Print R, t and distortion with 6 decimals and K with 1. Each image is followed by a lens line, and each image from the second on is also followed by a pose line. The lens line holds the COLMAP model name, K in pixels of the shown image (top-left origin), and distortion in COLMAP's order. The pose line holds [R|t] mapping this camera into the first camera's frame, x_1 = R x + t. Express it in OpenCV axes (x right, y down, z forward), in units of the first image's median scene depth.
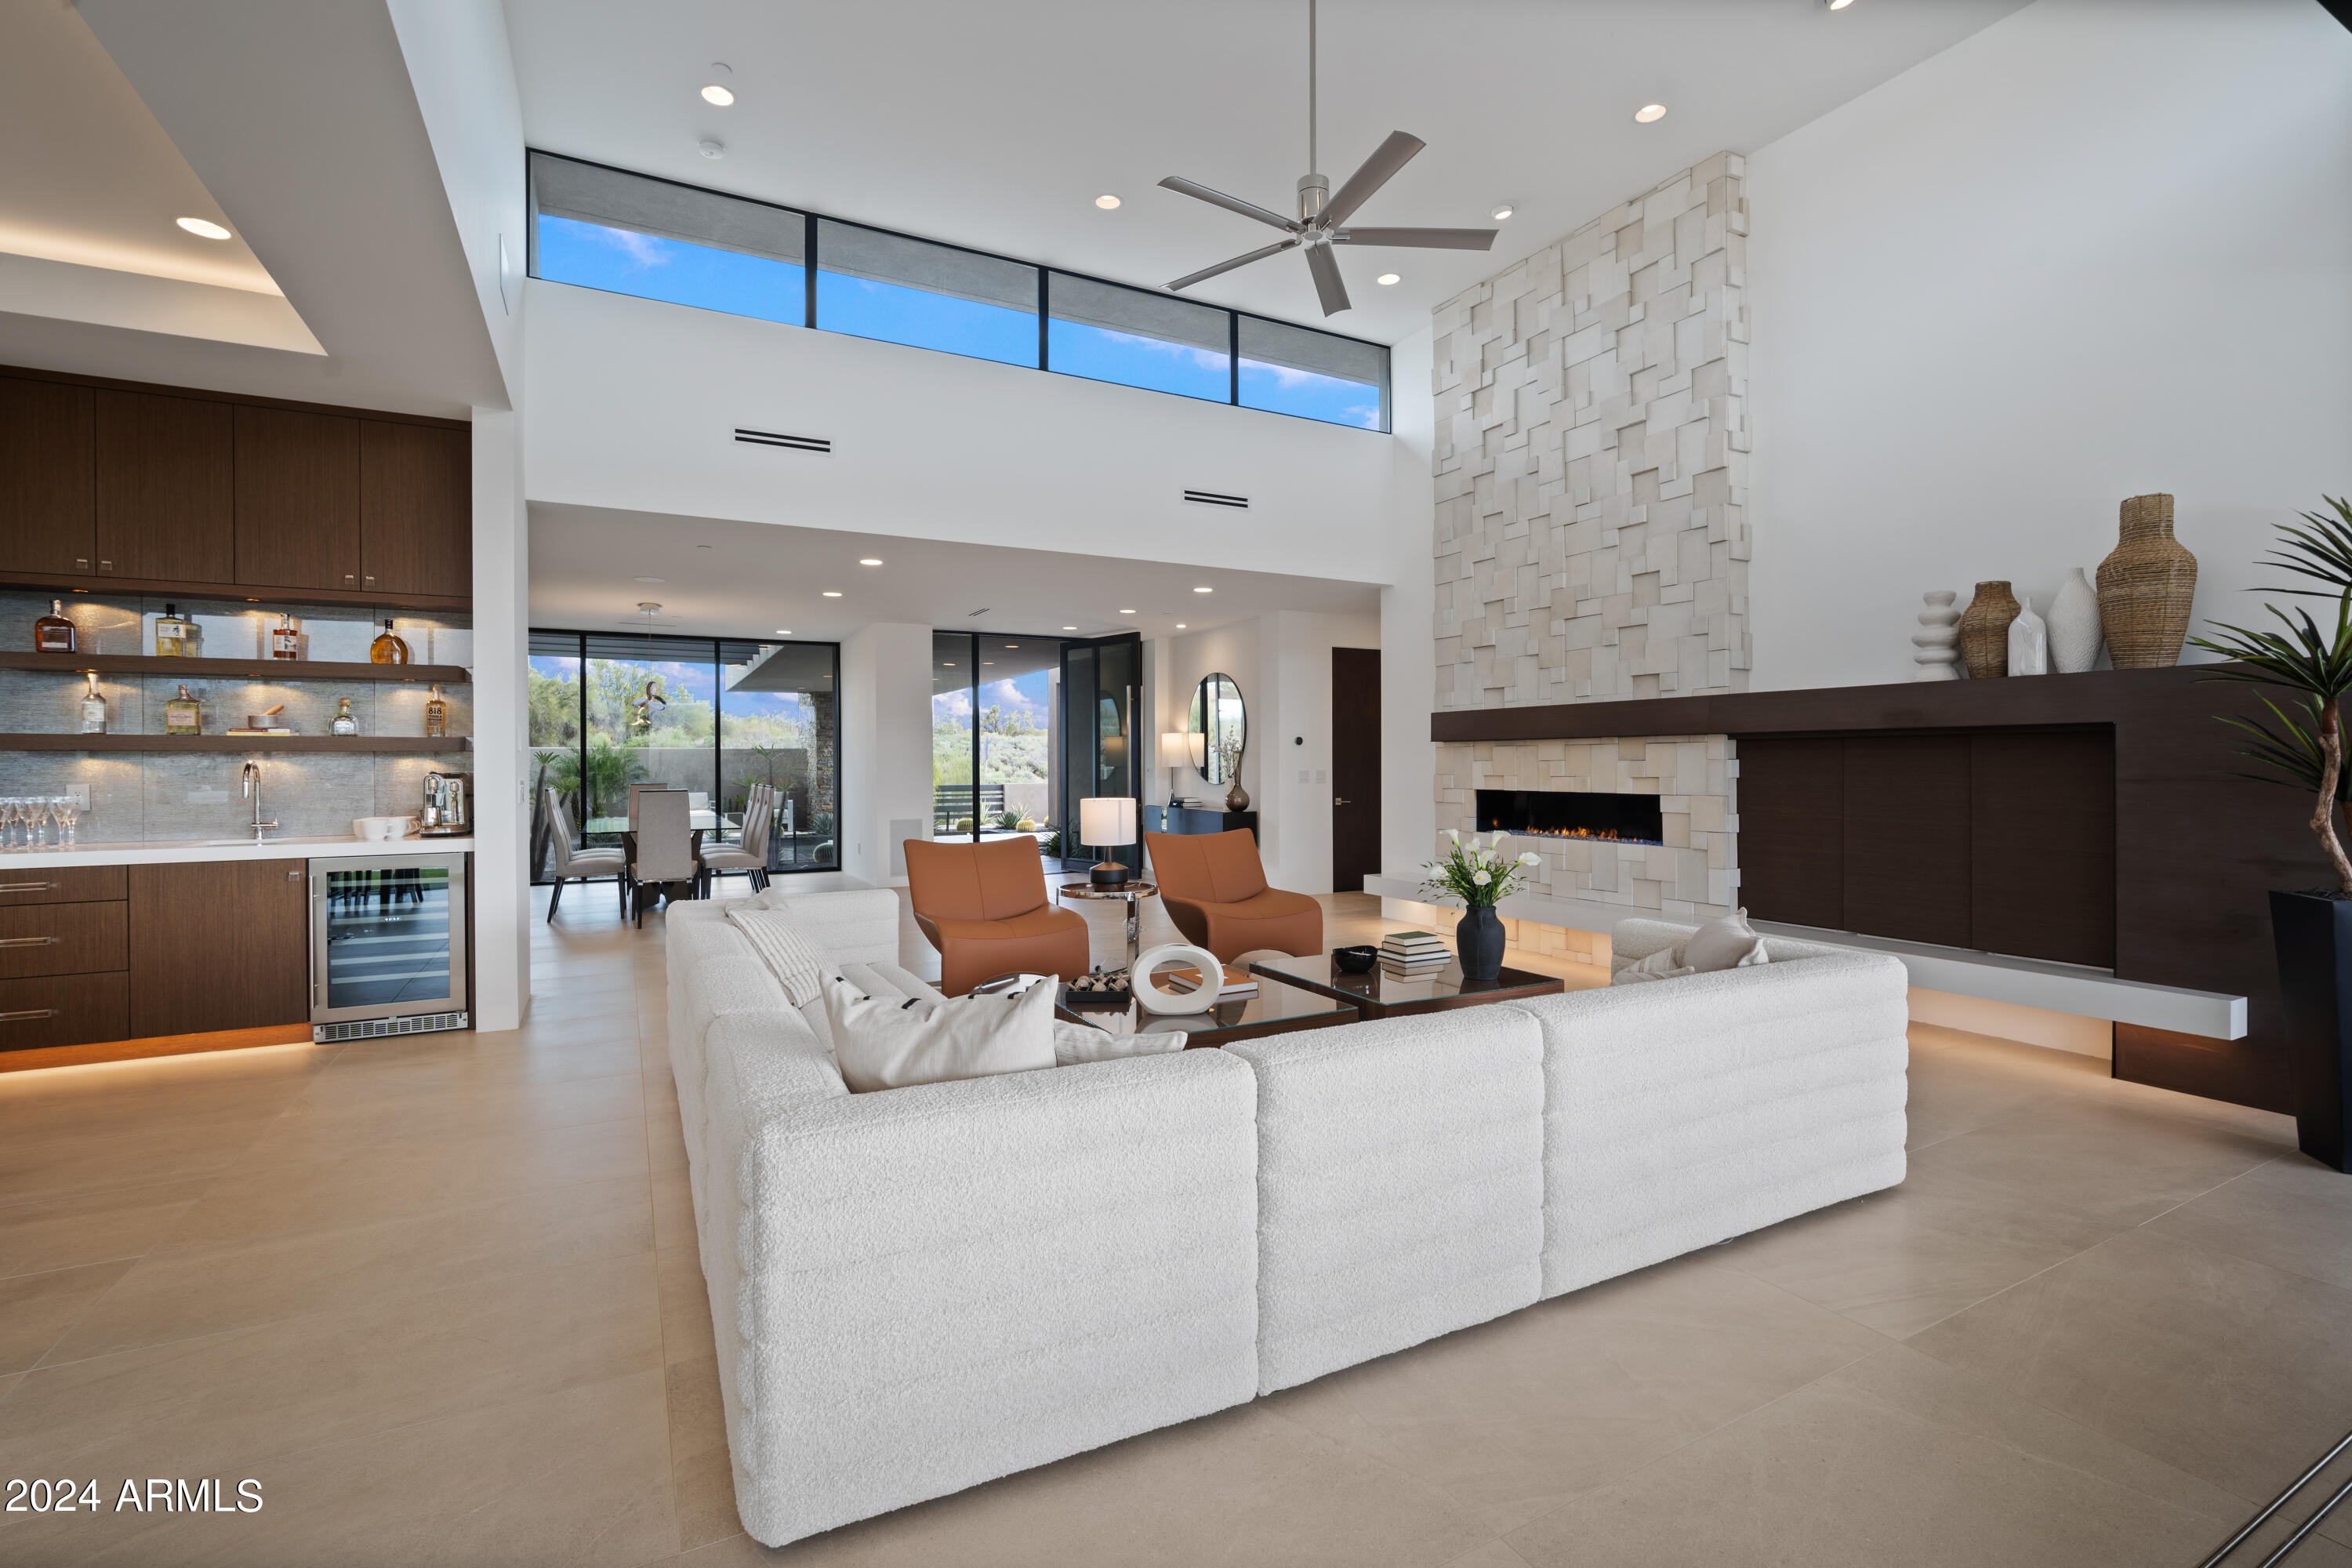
lens RADIAL K [[1043.0, 0, 1187.2], [0, 1043.0, 764.8], [0, 0, 1]] dist [-0.004044, 0.000002]
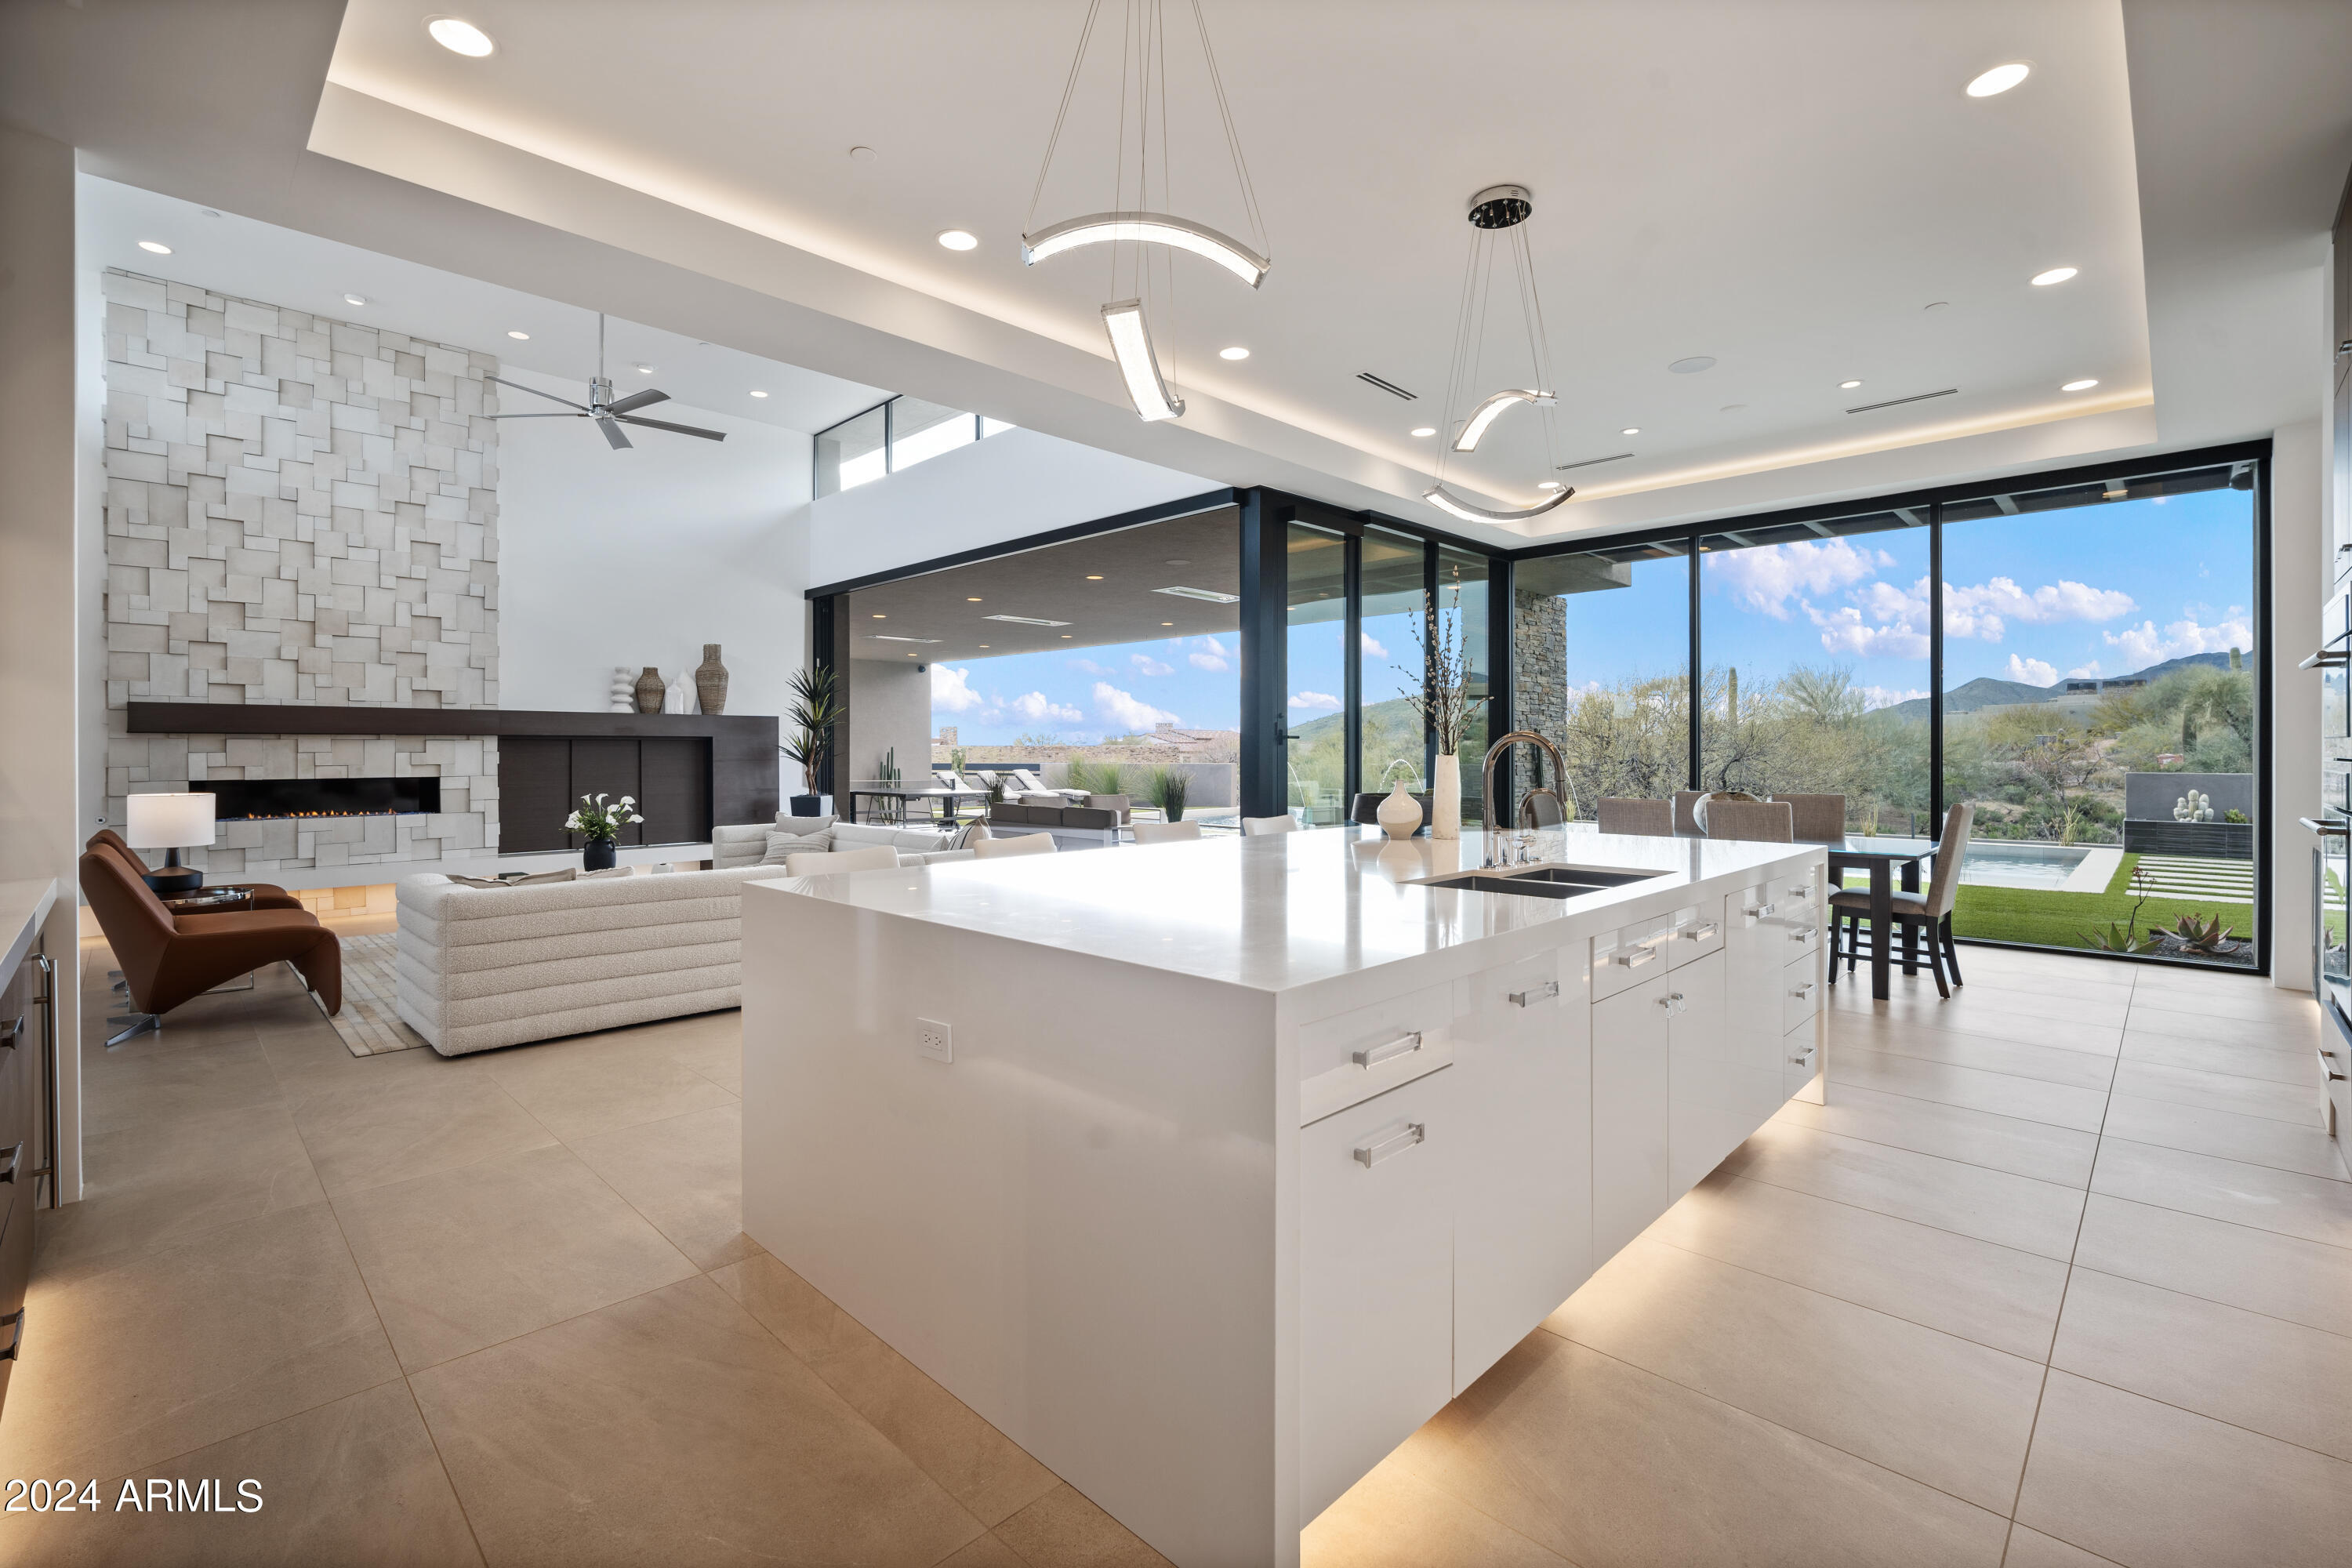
lens RADIAL K [[1043.0, 0, 1187.2], [0, 1043.0, 764.8], [0, 0, 1]] dist [-0.004044, 0.000002]
pose [[-0.292541, -0.006380, 0.956232, -1.148873], [0.005740, 0.999948, 0.008427, 0.005907], [-0.956236, 0.007954, -0.292489, 0.434227]]
